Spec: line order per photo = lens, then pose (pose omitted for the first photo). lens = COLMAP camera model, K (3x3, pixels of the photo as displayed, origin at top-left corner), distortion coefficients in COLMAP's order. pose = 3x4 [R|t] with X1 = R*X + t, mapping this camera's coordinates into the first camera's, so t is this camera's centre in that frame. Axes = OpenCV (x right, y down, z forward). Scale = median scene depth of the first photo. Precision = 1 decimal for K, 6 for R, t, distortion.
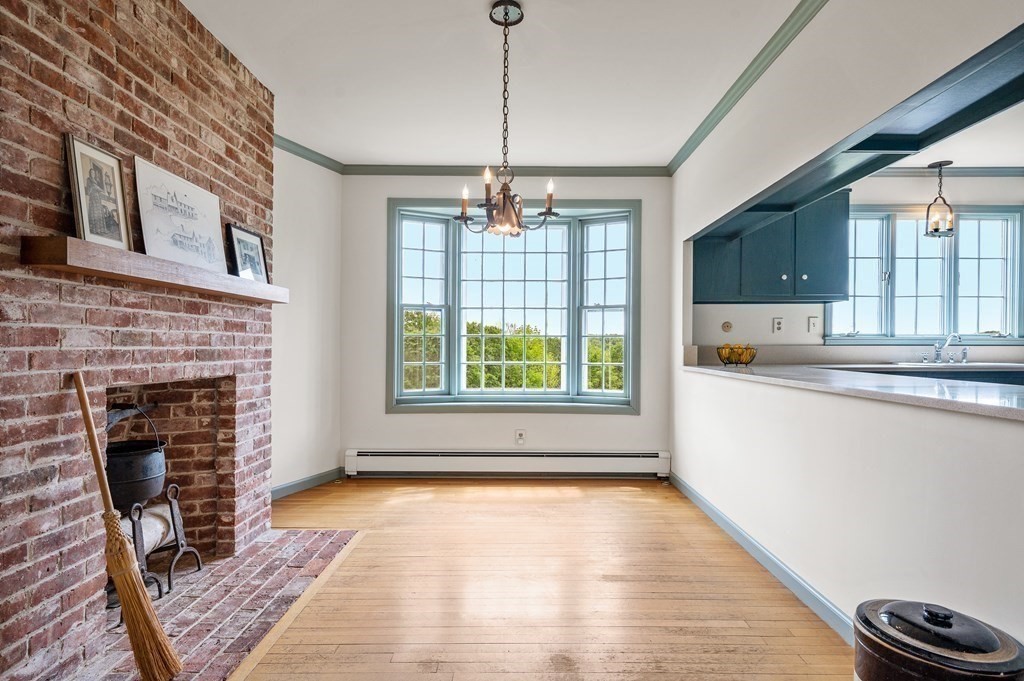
lens RADIAL K [[547.9, 0, 512.0], [0, 547.9, 340.5], [0, 0, 1]] dist [0.012117, -0.000989]
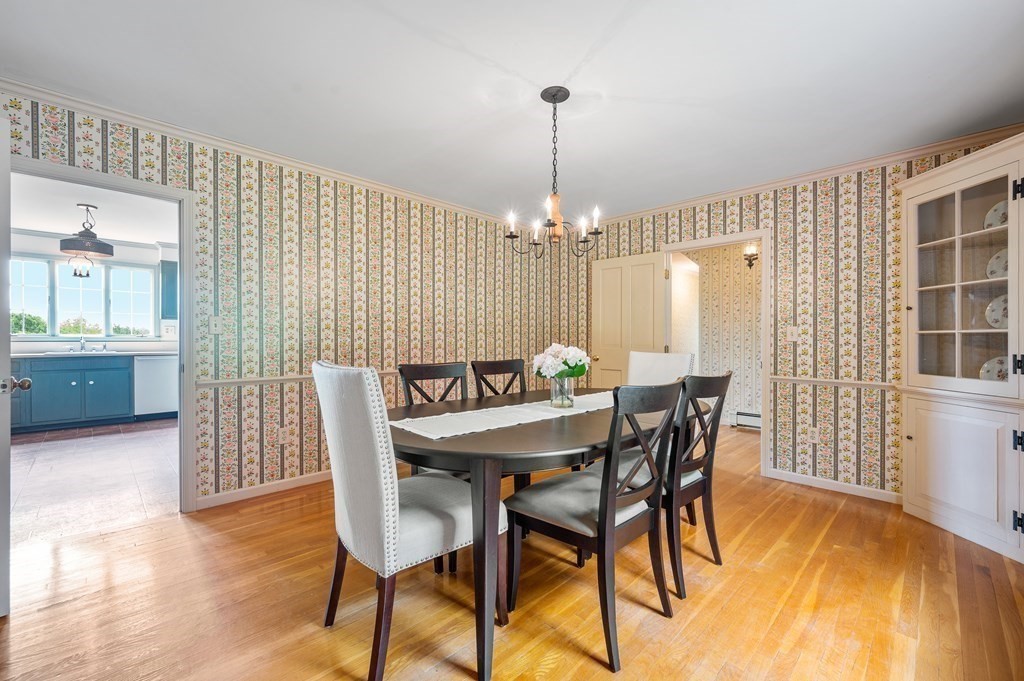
lens RADIAL K [[425.4, 0, 516.6], [0, 425.4, 337.5], [0, 0, 1]] dist [0.001223, 0.000297]
pose [[0.709049, -0.004465, 0.705145, 1.437501], [-0.006010, 0.999905, 0.012374, -0.050922], [-0.705133, -0.013012, 0.708955, -1.566596]]
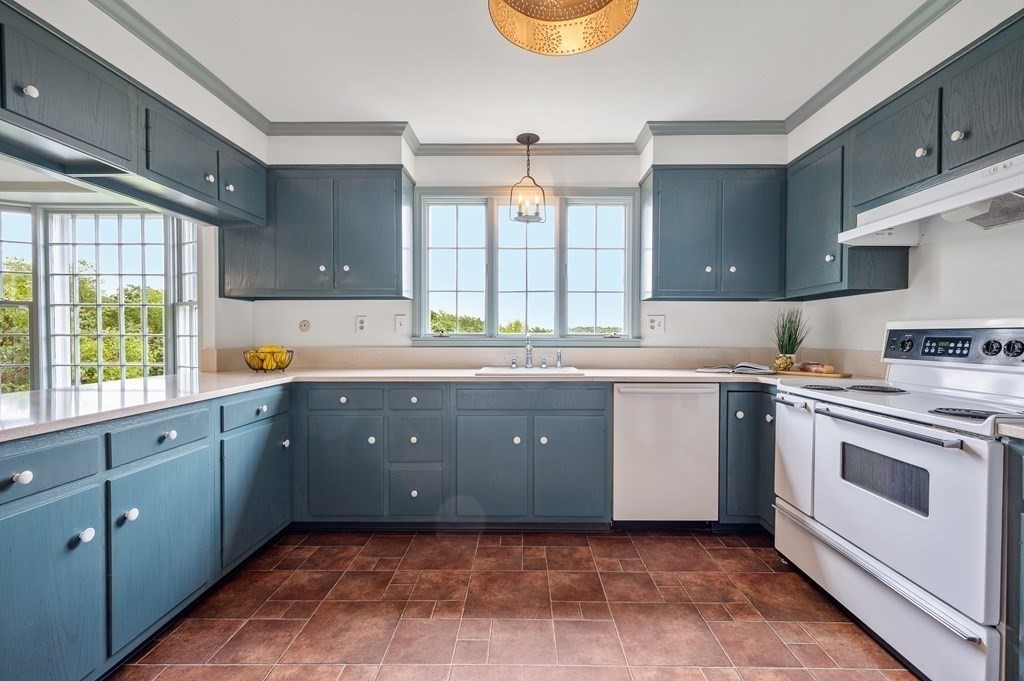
lens RADIAL K [[440.1, 0, 517.3], [0, 440.1, 340.3], [0, 0, 1]] dist [-0.000227, -0.000183]
pose [[0.999860, 0.000751, -0.016728, 1.384874], [-0.000399, 0.999779, 0.021032, -0.031092], [0.016740, -0.021023, 0.999639, 0.545851]]
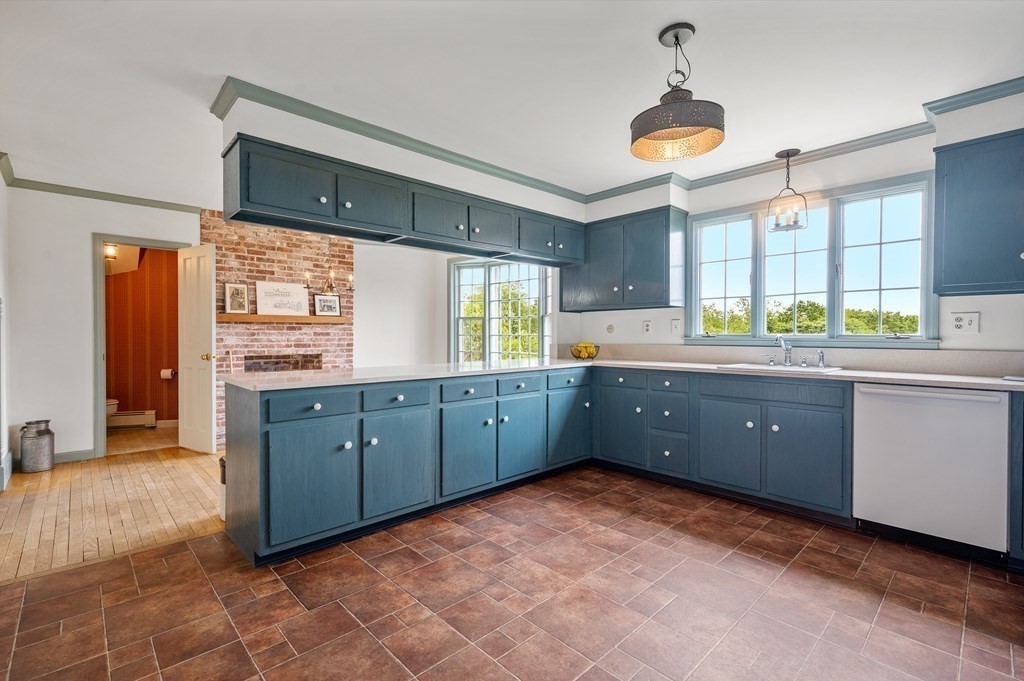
lens RADIAL K [[449.0, 0, 512.0], [0, 449.0, 340.5], [0, 0, 1]] dist [-0.001049, -0.000206]
pose [[0.693428, 0.009478, -0.720464, 1.804196], [0.005606, 0.999812, 0.018548, -0.034736], [0.720505, -0.016900, 0.693244, 0.238759]]
